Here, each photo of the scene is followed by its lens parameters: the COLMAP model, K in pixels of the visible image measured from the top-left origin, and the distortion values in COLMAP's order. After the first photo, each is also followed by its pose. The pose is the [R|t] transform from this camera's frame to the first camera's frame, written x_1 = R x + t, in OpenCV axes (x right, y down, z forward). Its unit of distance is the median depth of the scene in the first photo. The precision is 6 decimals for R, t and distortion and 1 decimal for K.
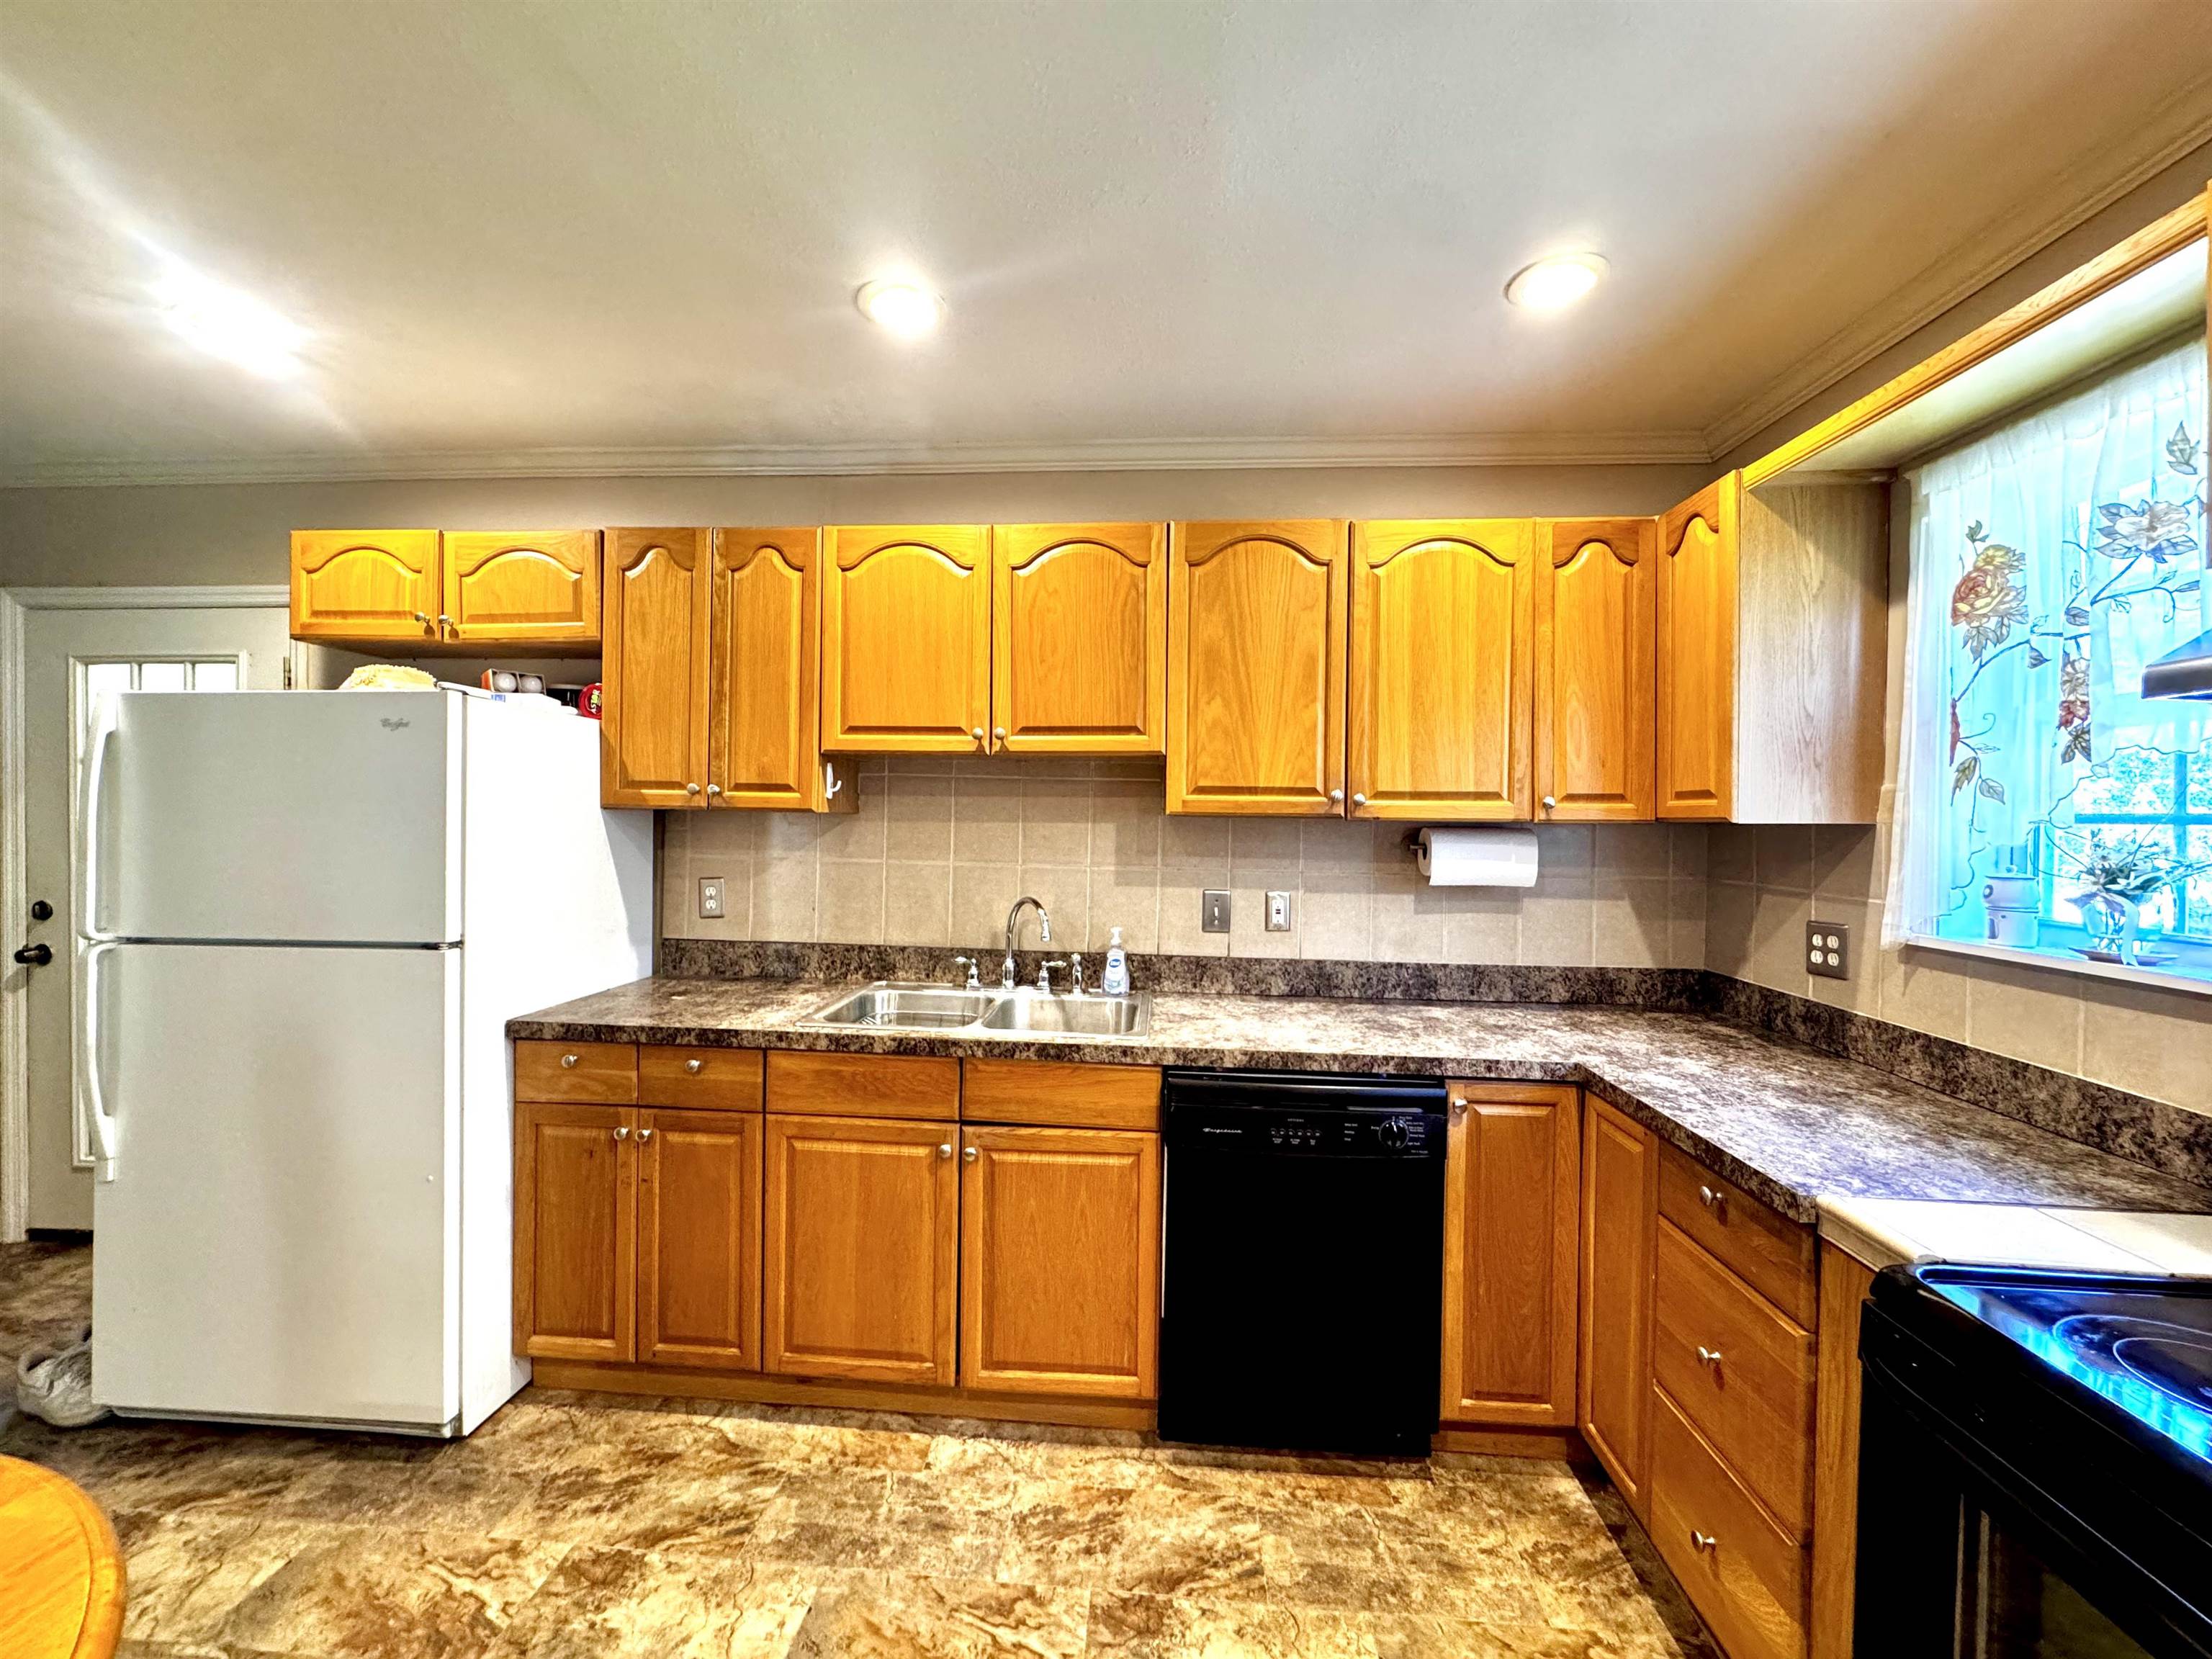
lens RADIAL K [[914.1, 0, 1145.0], [0, 914.1, 827.2], [0, 0, 1]] dist [-0.003908, 0.000090]
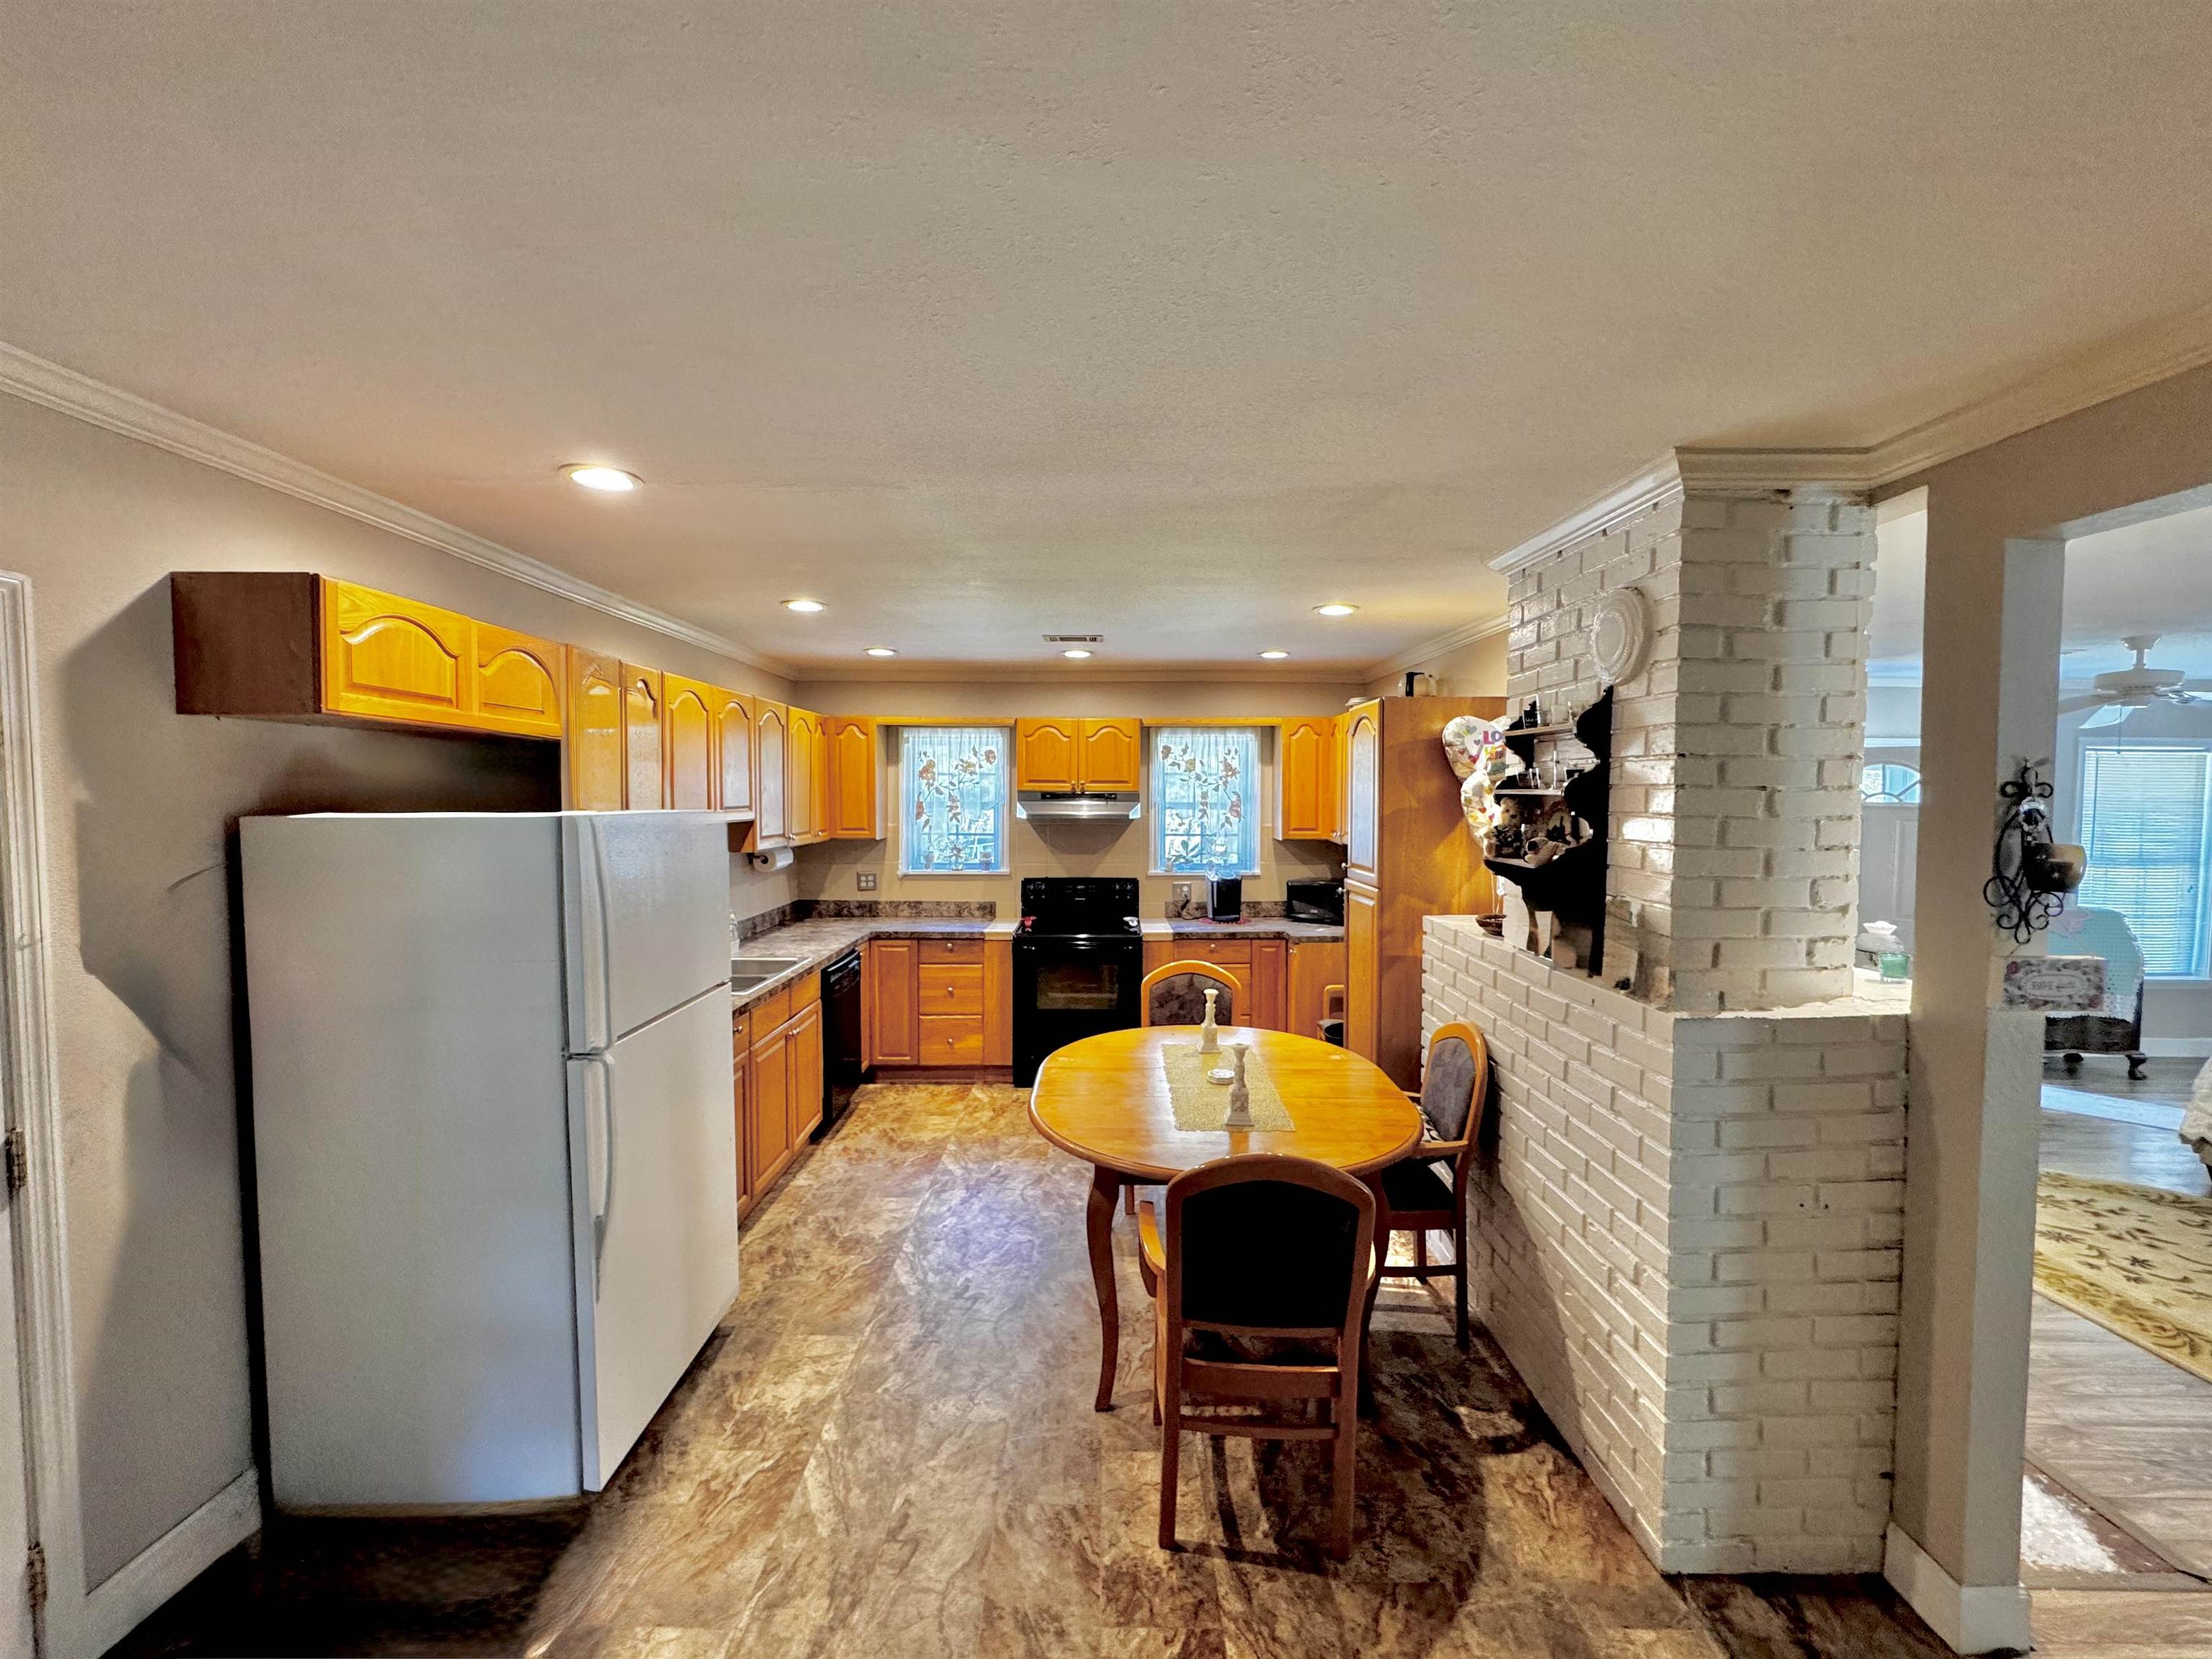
lens RADIAL K [[914.1, 0, 1116.8], [0, 914.1, 816.7], [0, 0, 1]] dist [-0.003908, 0.000090]
pose [[-0.079673, -0.050207, 0.995556, -2.402329], [0.006173, 0.998687, 0.050859, -0.231856], [-0.996802, 0.010198, -0.079258, 0.496216]]
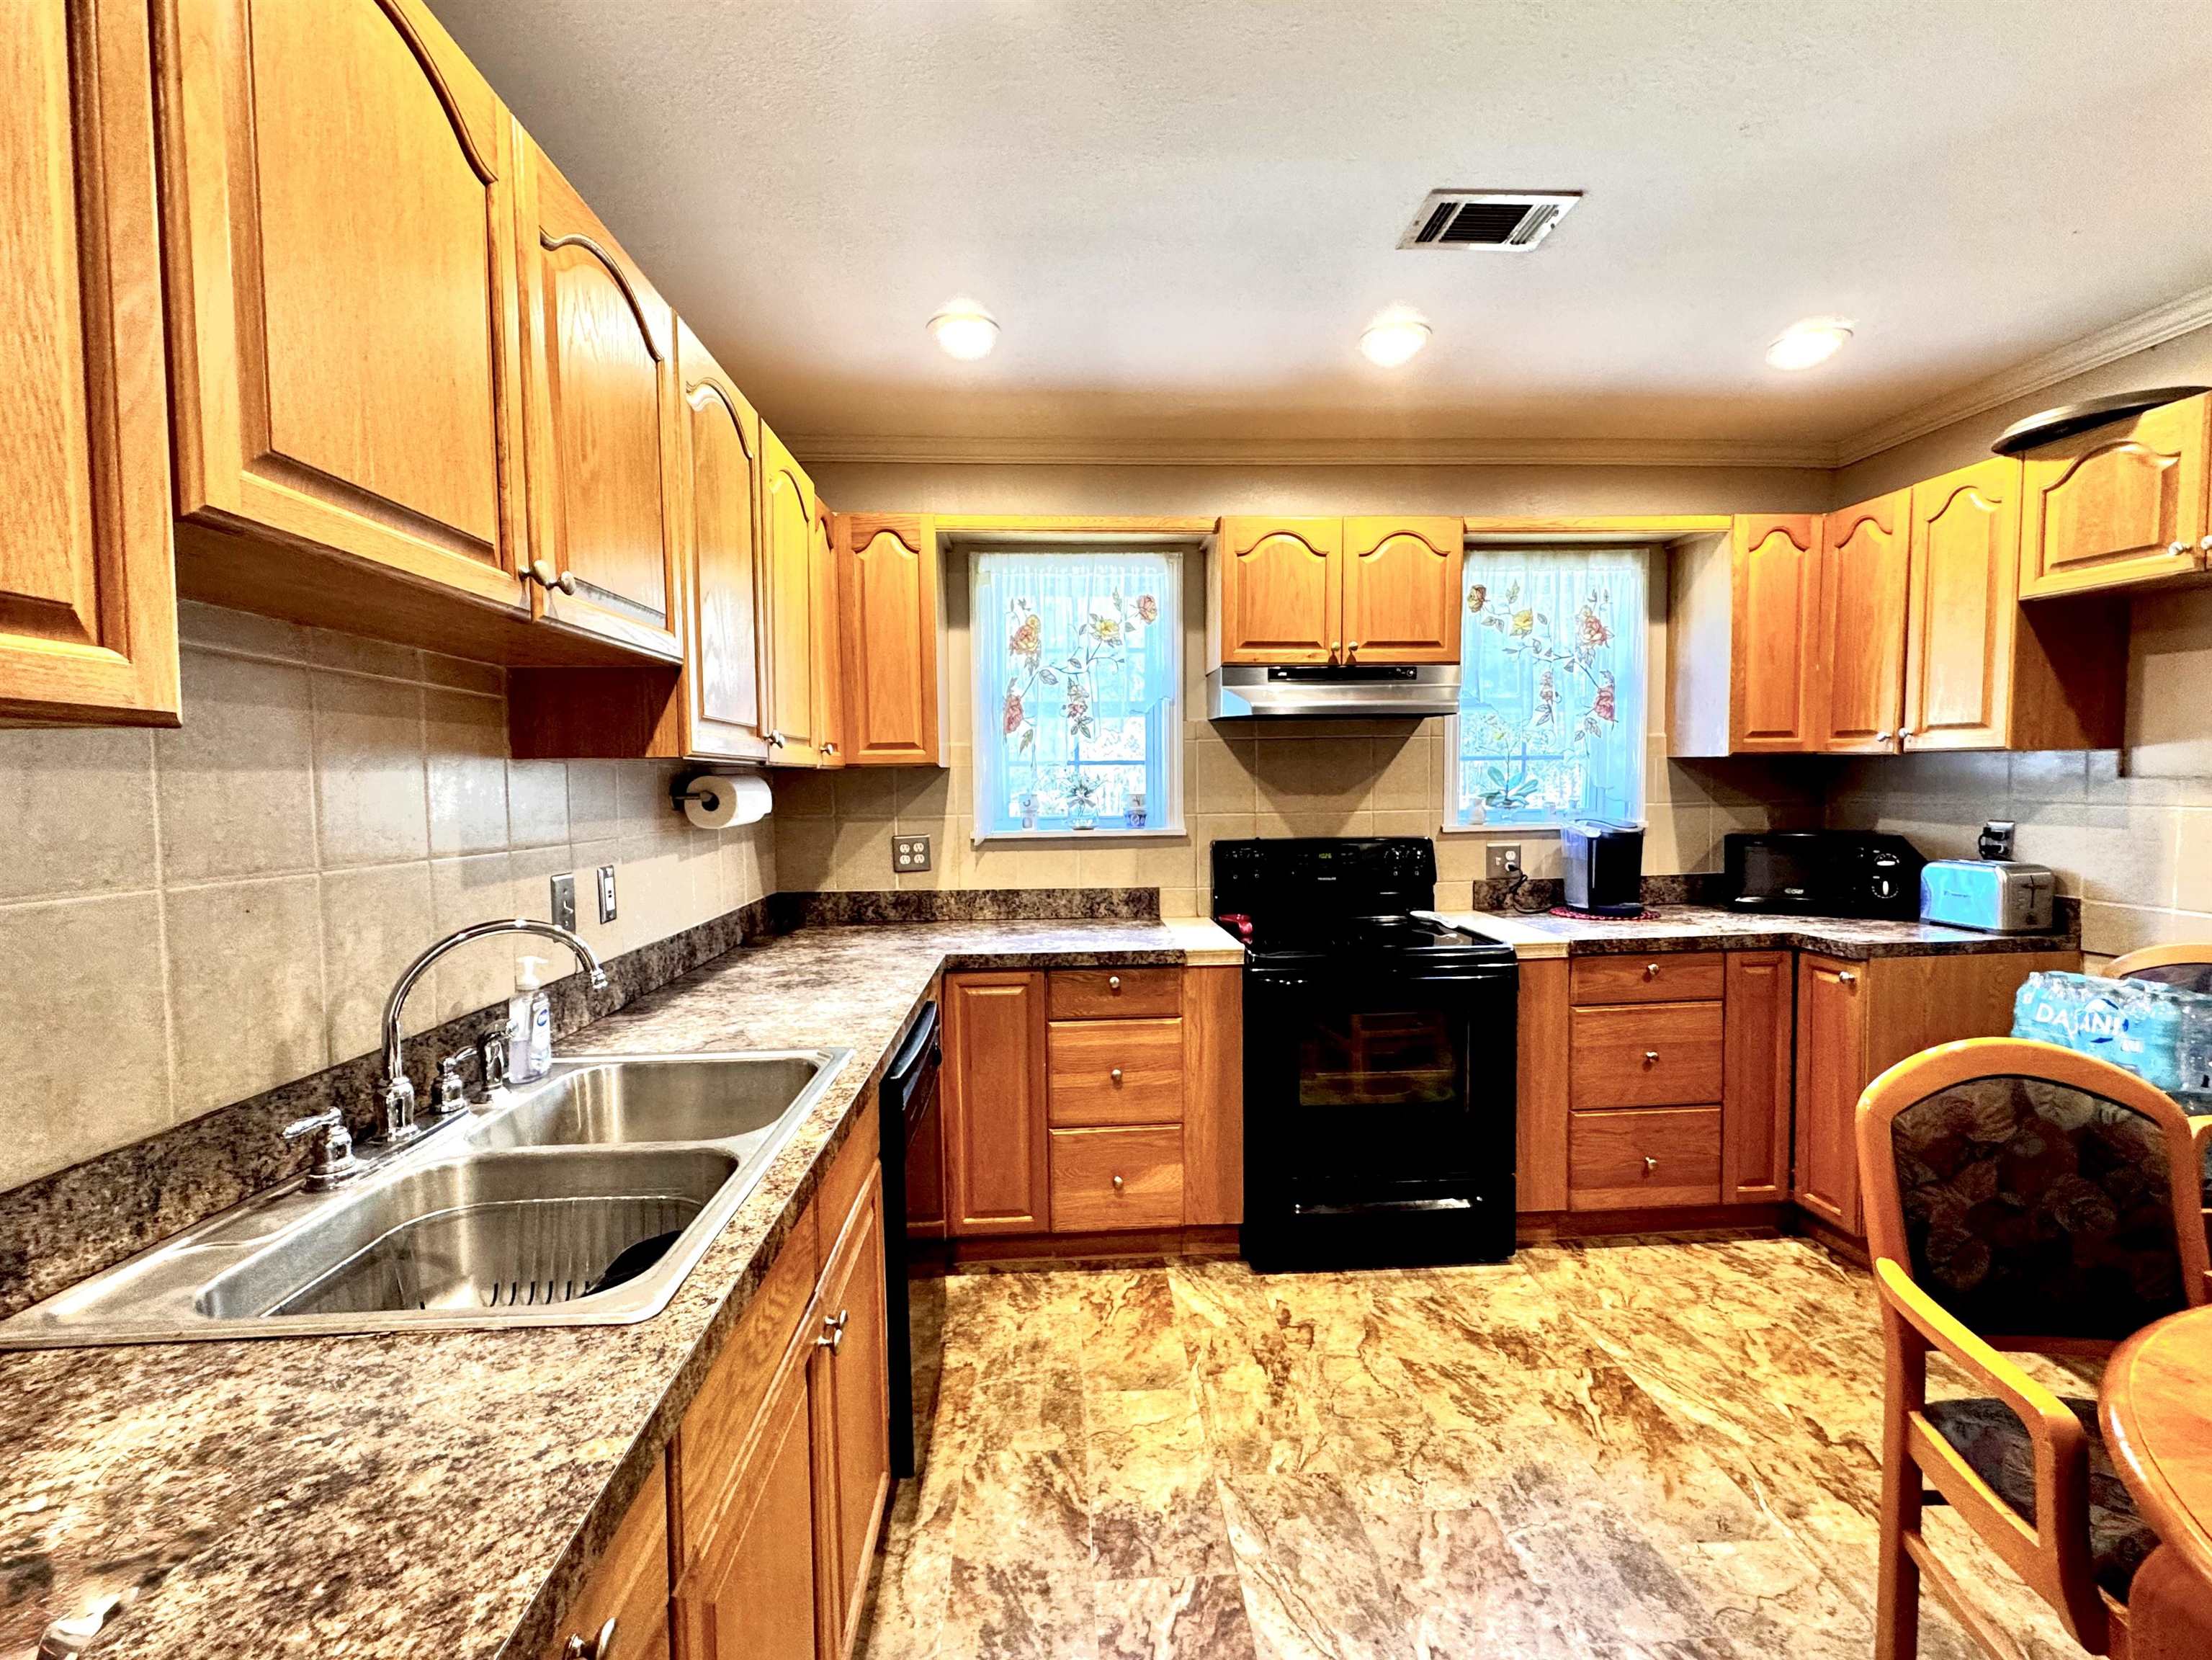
lens RADIAL K [[914.2, 0, 1102.7], [0, 914.2, 828.4], [0, 0, 1]] dist [-0.003908, 0.000090]
pose [[-0.116363, -0.062873, 0.991215, -0.840488], [0.023339, 0.997546, 0.066014, 0.003533], [-0.992932, 0.030816, -0.114610, 0.962117]]
